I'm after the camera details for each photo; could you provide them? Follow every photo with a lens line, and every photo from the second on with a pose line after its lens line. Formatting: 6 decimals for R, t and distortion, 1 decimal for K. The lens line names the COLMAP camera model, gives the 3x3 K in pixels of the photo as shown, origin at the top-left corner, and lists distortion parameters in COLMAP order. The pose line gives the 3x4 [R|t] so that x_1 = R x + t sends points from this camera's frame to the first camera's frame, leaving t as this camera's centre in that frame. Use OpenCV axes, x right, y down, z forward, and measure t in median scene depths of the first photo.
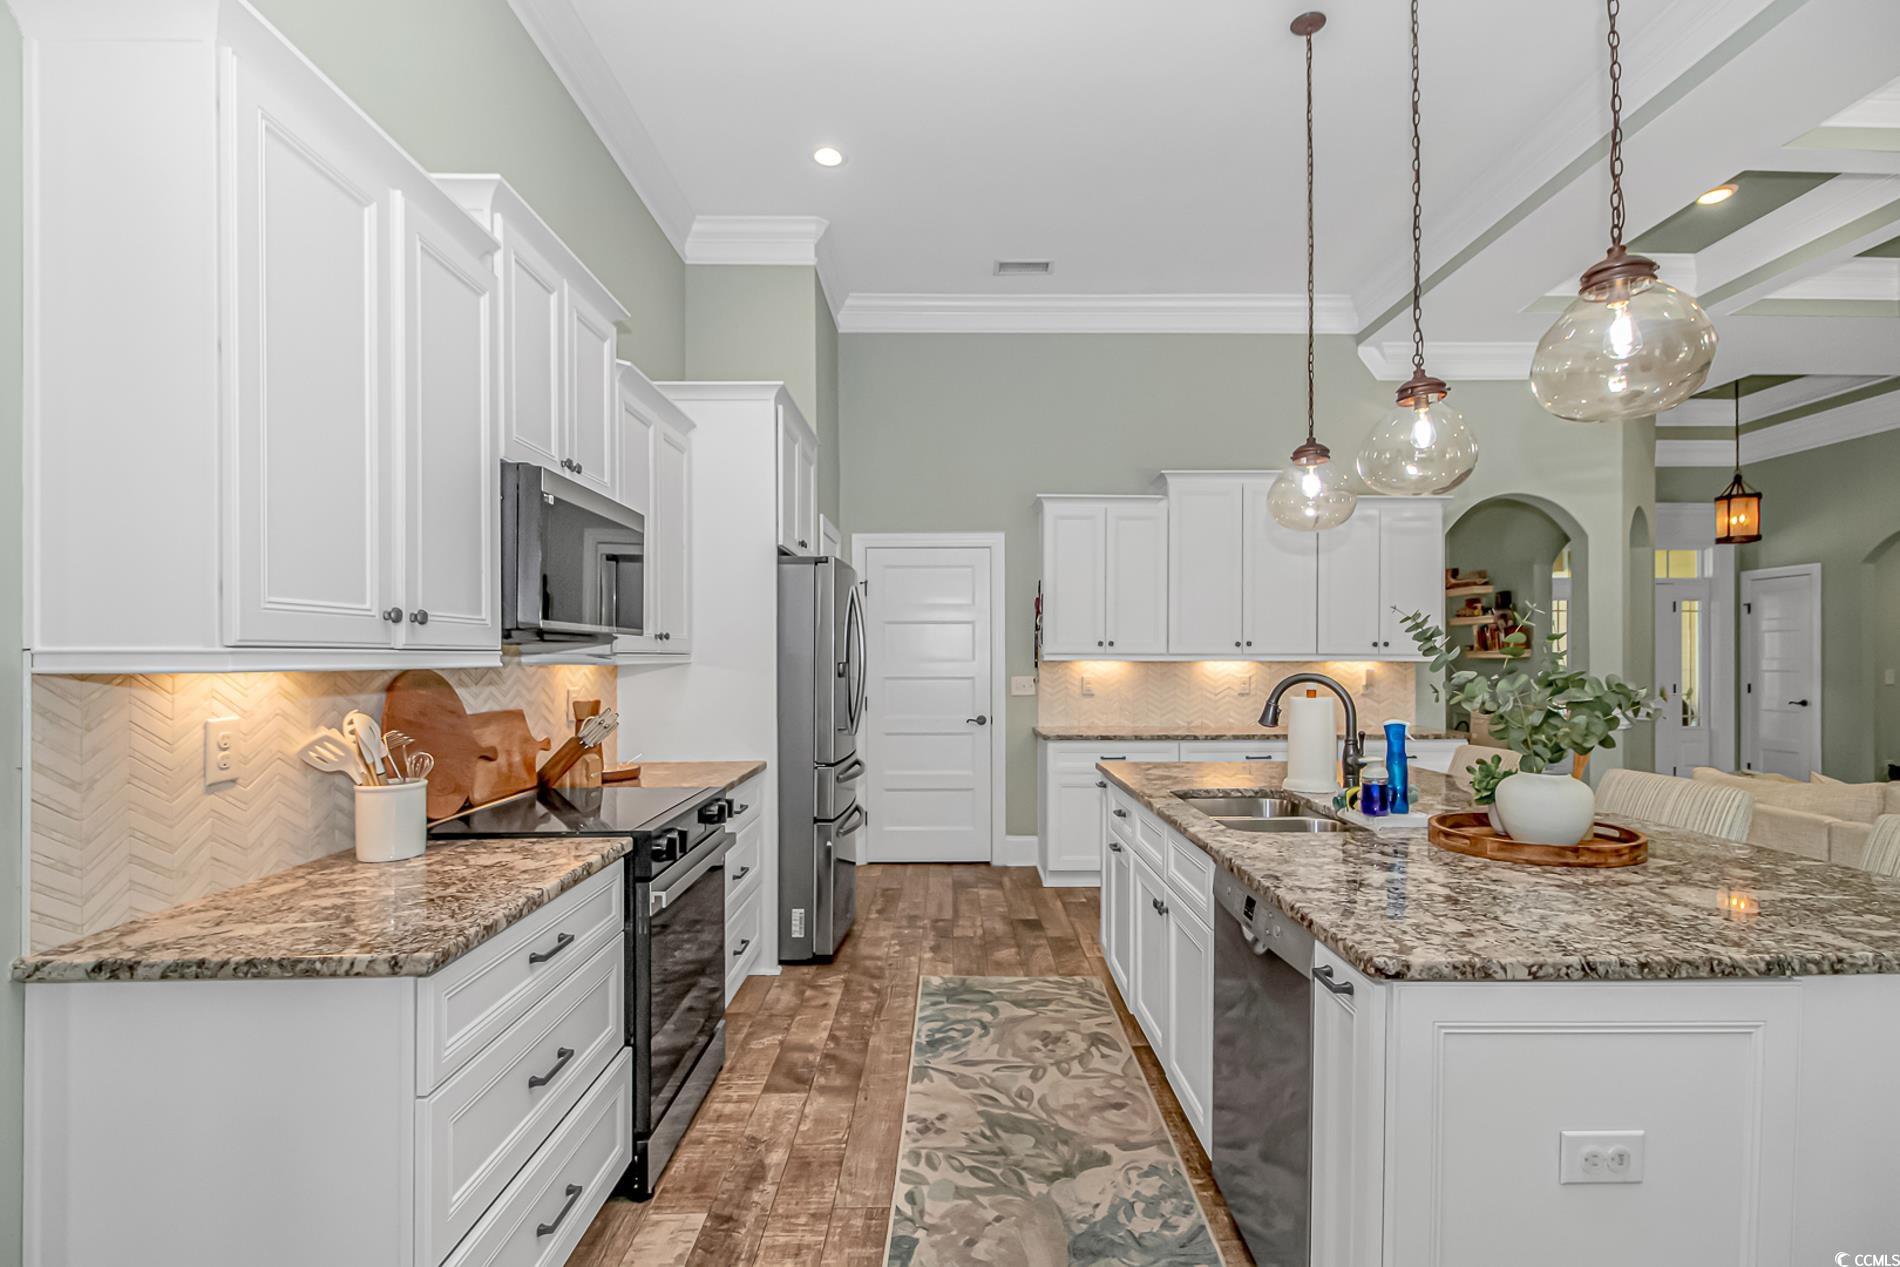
lens RADIAL K [[893.0, 0, 971.5], [0, 893.0, 666.1], [0, 0, 1]] dist [-0.016087, -0.001406]
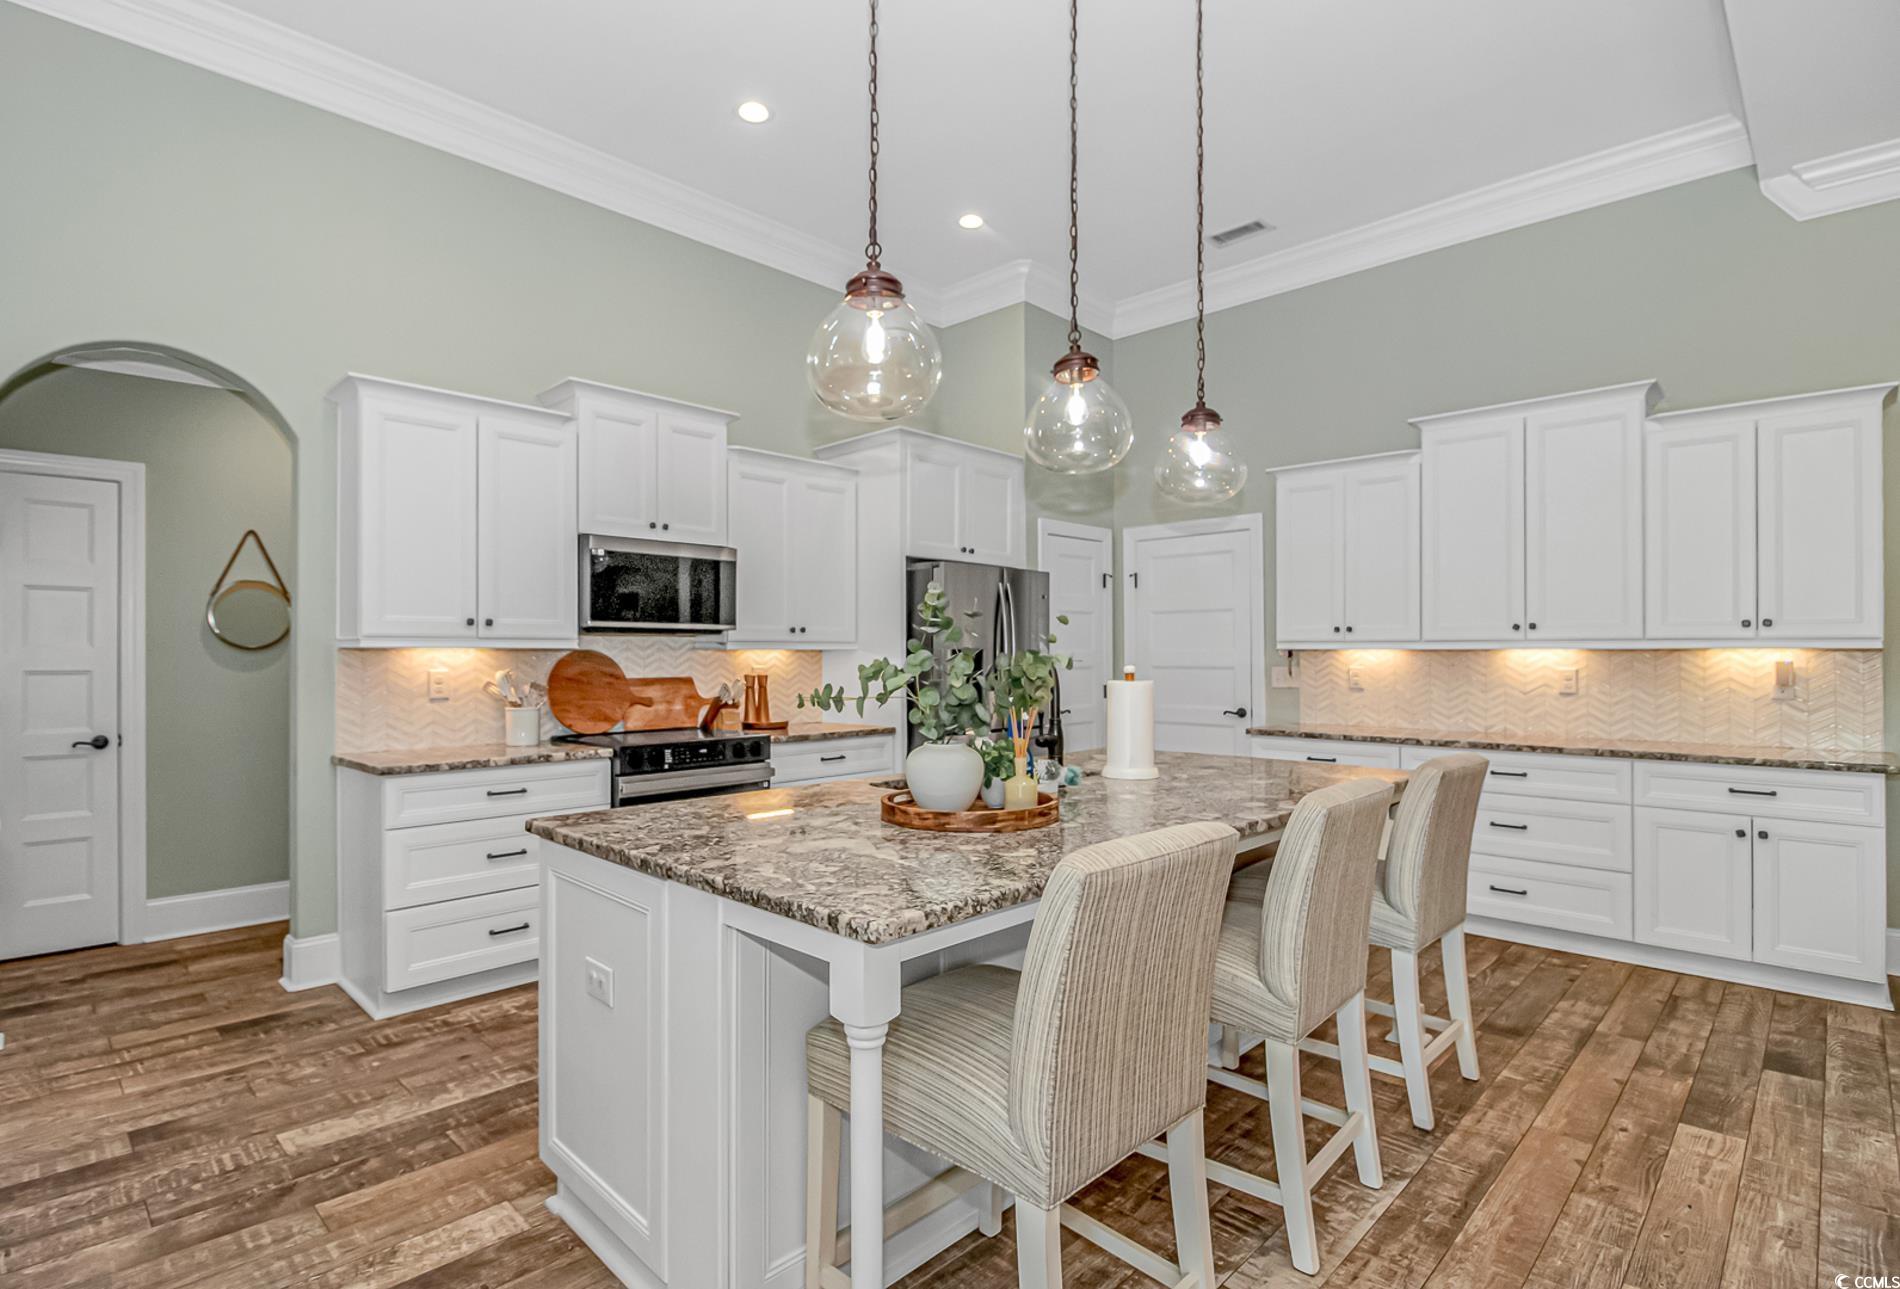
lens RADIAL K [[938.6, 0, 936.8], [0, 938.6, 647.6], [0, 0, 1]] dist [-0.001534, -0.000148]
pose [[0.693511, -0.002509, -0.720441, 0.891968], [-0.007639, 0.999912, -0.010836, 0.009327], [0.720405, 0.013018, 0.693431, 0.130904]]
